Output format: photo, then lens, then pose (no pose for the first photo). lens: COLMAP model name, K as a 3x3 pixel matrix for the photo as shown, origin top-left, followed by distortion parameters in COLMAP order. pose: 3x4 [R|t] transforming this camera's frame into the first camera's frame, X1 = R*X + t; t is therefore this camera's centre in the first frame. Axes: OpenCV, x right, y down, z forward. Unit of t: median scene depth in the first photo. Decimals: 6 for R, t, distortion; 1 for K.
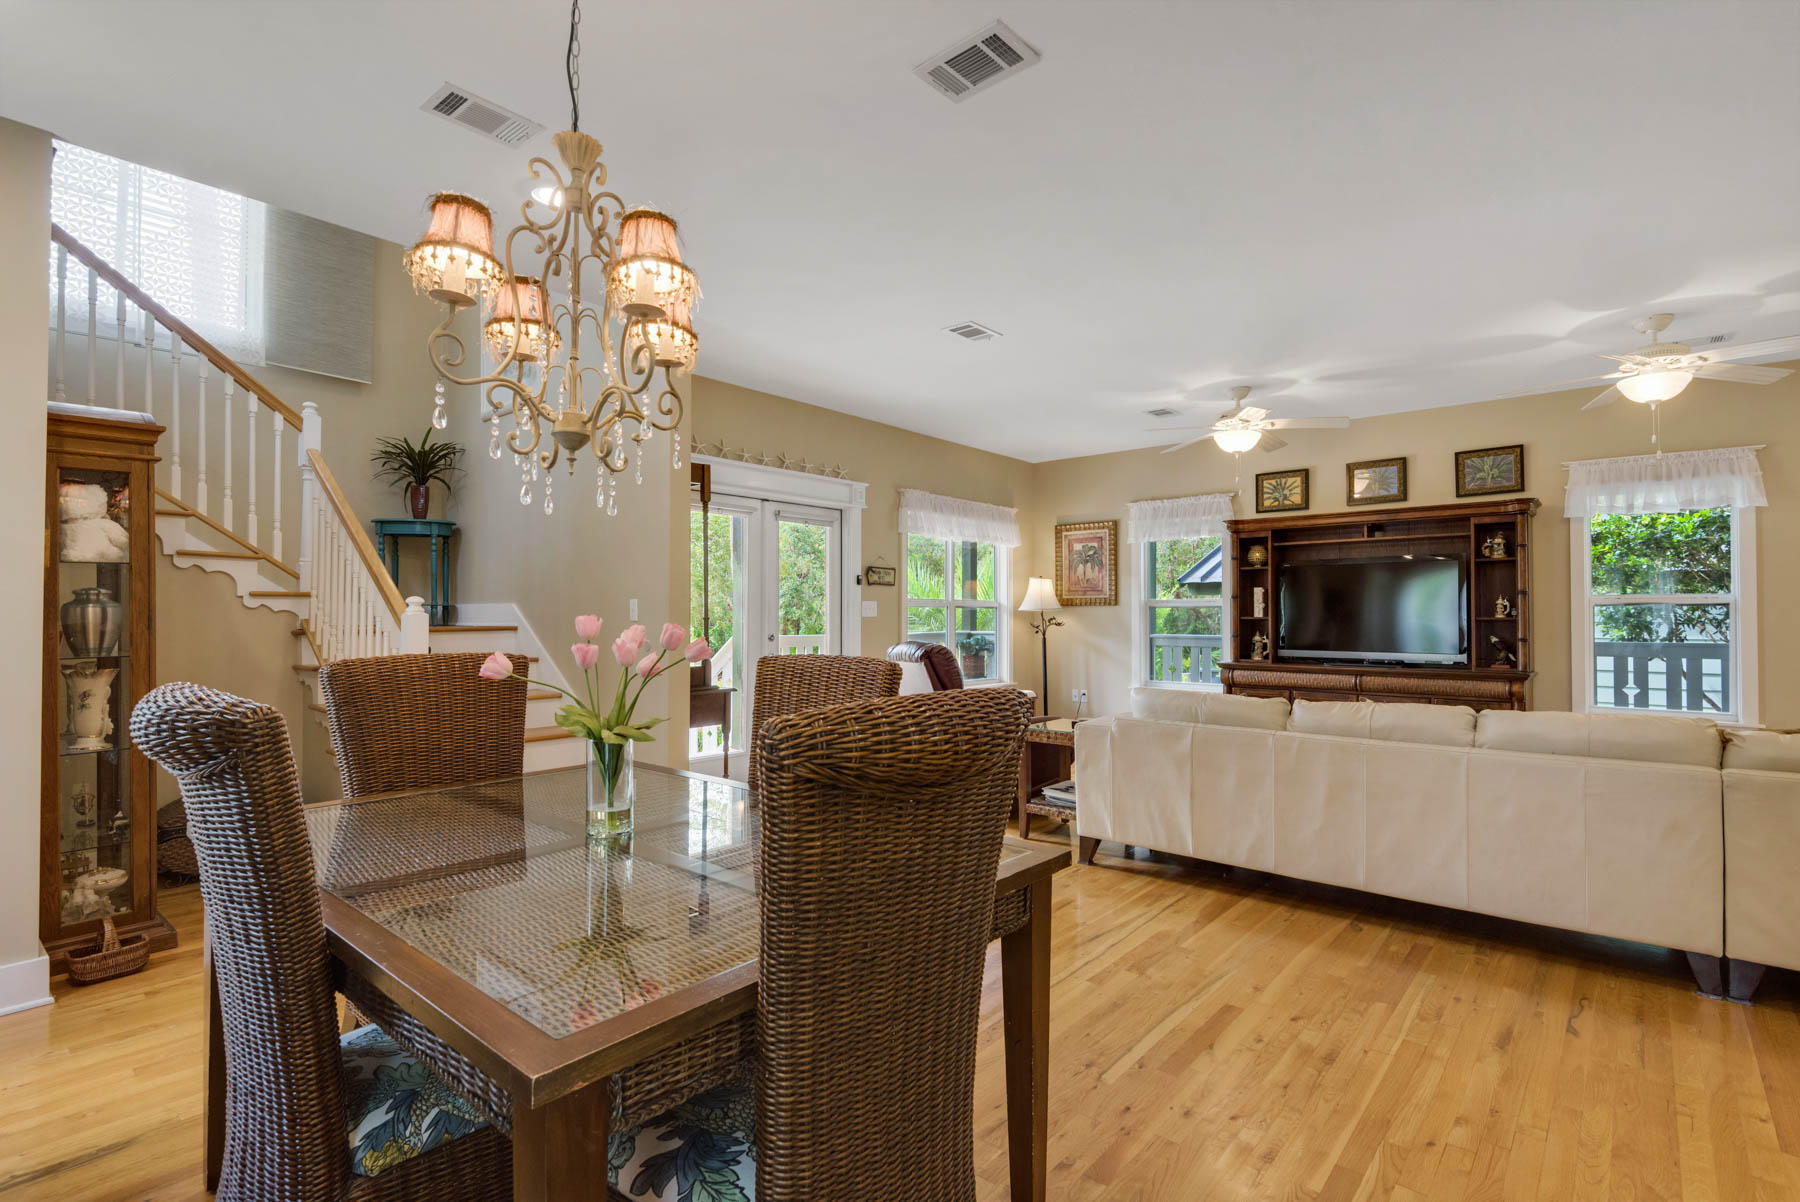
lens RADIAL K [[845.9, 0, 892.1], [0, 845.9, 607.7], [0, 0, 1]] dist [0.021868, -0.005855]
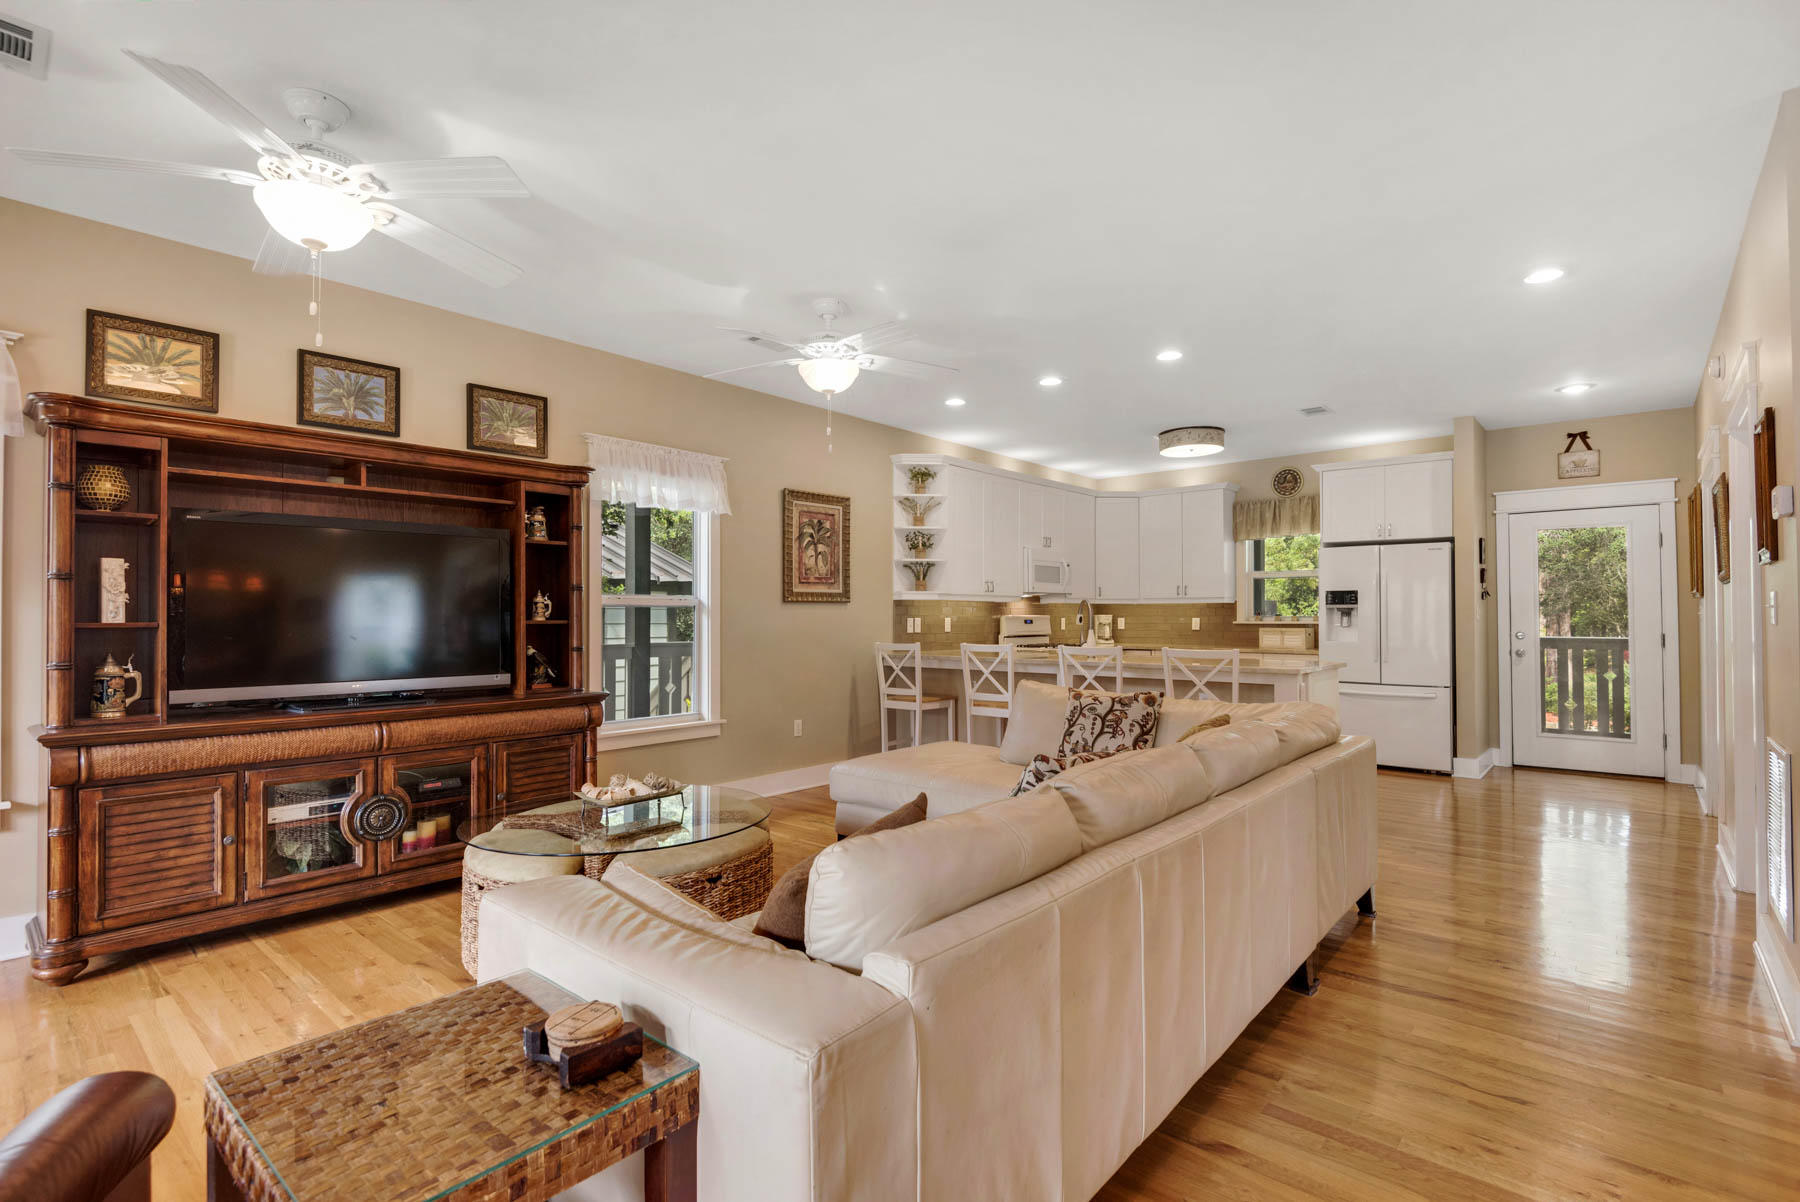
lens RADIAL K [[845.9, 0, 911.0], [0, 845.9, 600.8], [0, 0, 1]] dist [0.021868, -0.005855]
pose [[0.004777, 0.015403, 0.999870, -0.026596], [-0.007816, 0.999851, -0.015365, 0.002827], [-0.999958, -0.007742, 0.004897, 0.577266]]
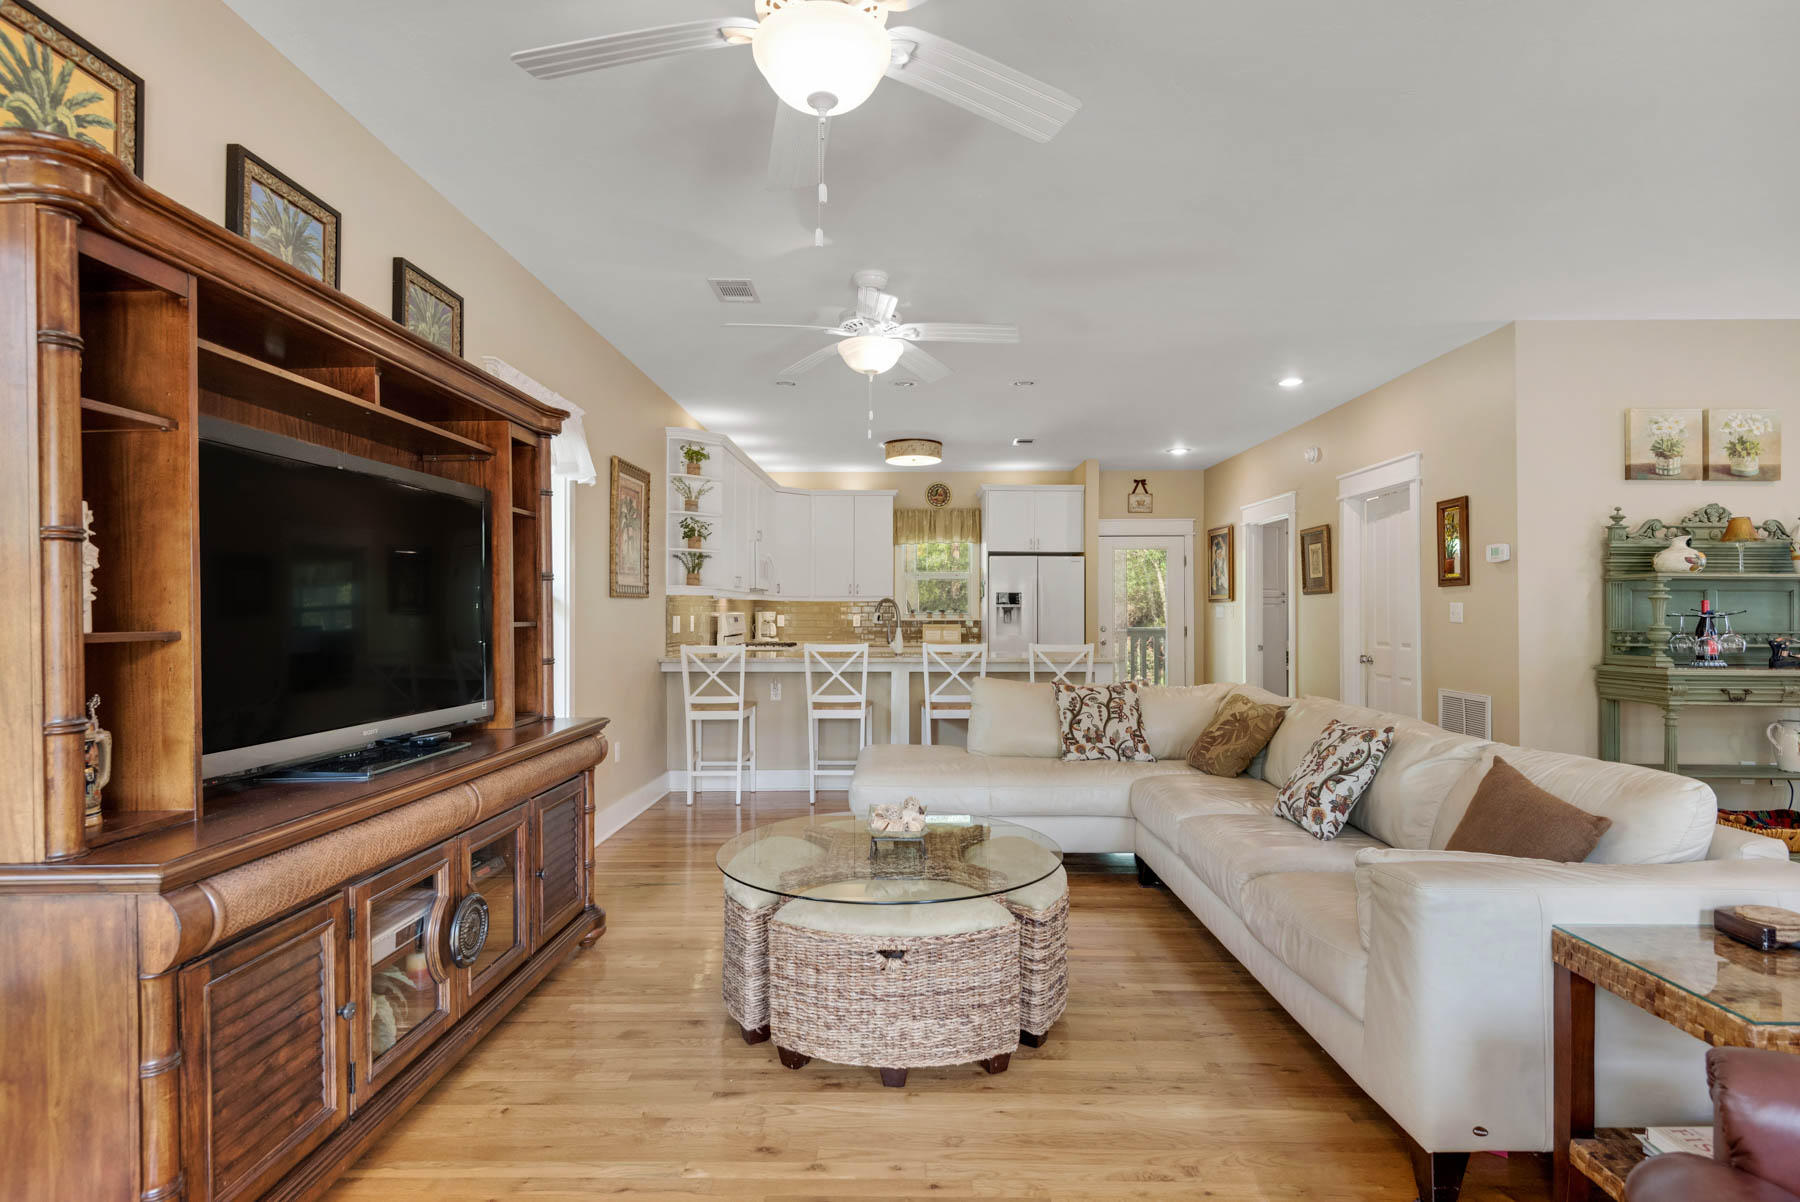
lens RADIAL K [[880.2, 0, 901.5], [0, 880.2, 607.4], [0, 0, 1]] dist [0.019145, -0.002631]
pose [[-0.625924, 0.000446, 0.779884, 0.116224], [-0.009729, 0.999918, -0.008380, 0.004049], [-0.779824, -0.012833, -0.625868, 0.989410]]
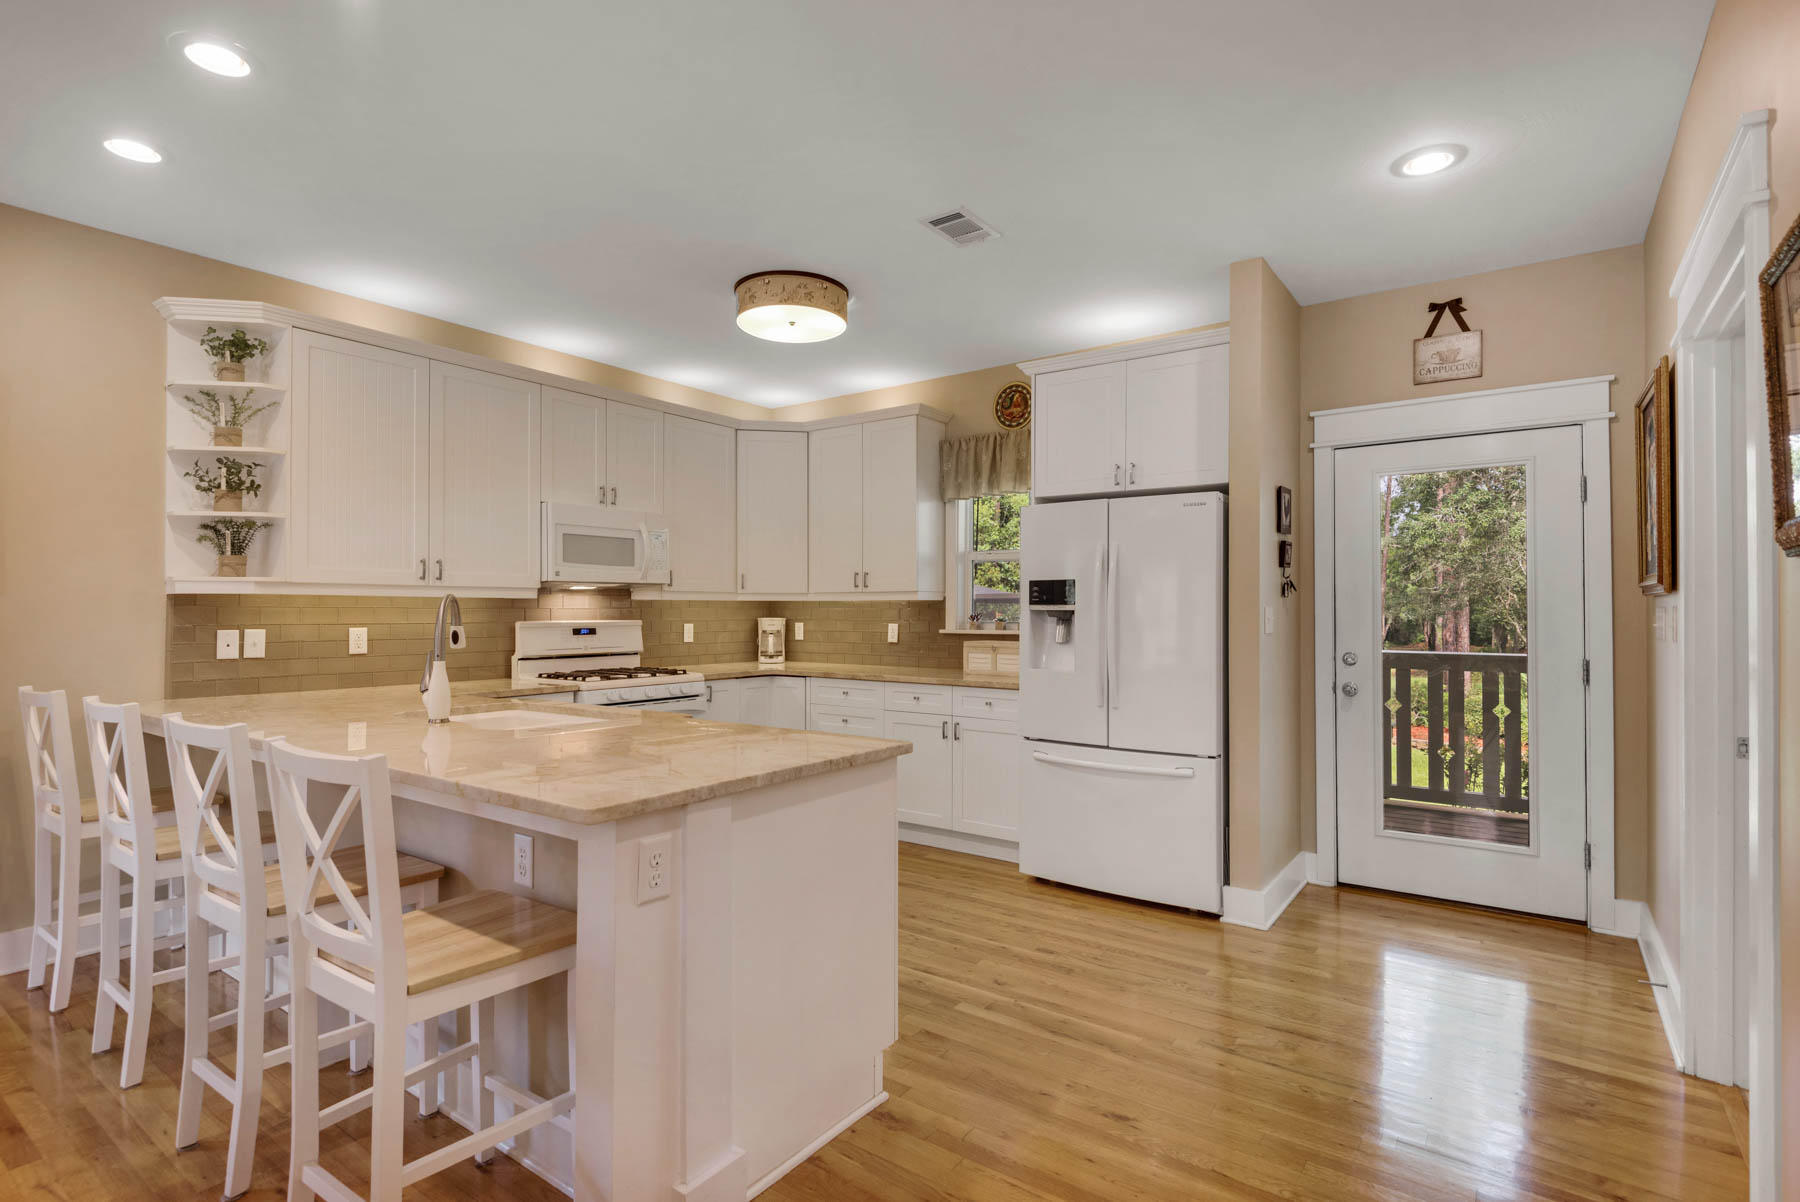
lens RADIAL K [[880.2, 0, 898.1], [0, 880.2, 603.5], [0, 0, 1]] dist [0.019145, -0.002631]
pose [[-0.074405, 0.005222, 0.997214, 0.424079], [-0.009417, 0.999938, -0.005939, -0.009154], [-0.997184, -0.009832, -0.074351, 0.201637]]
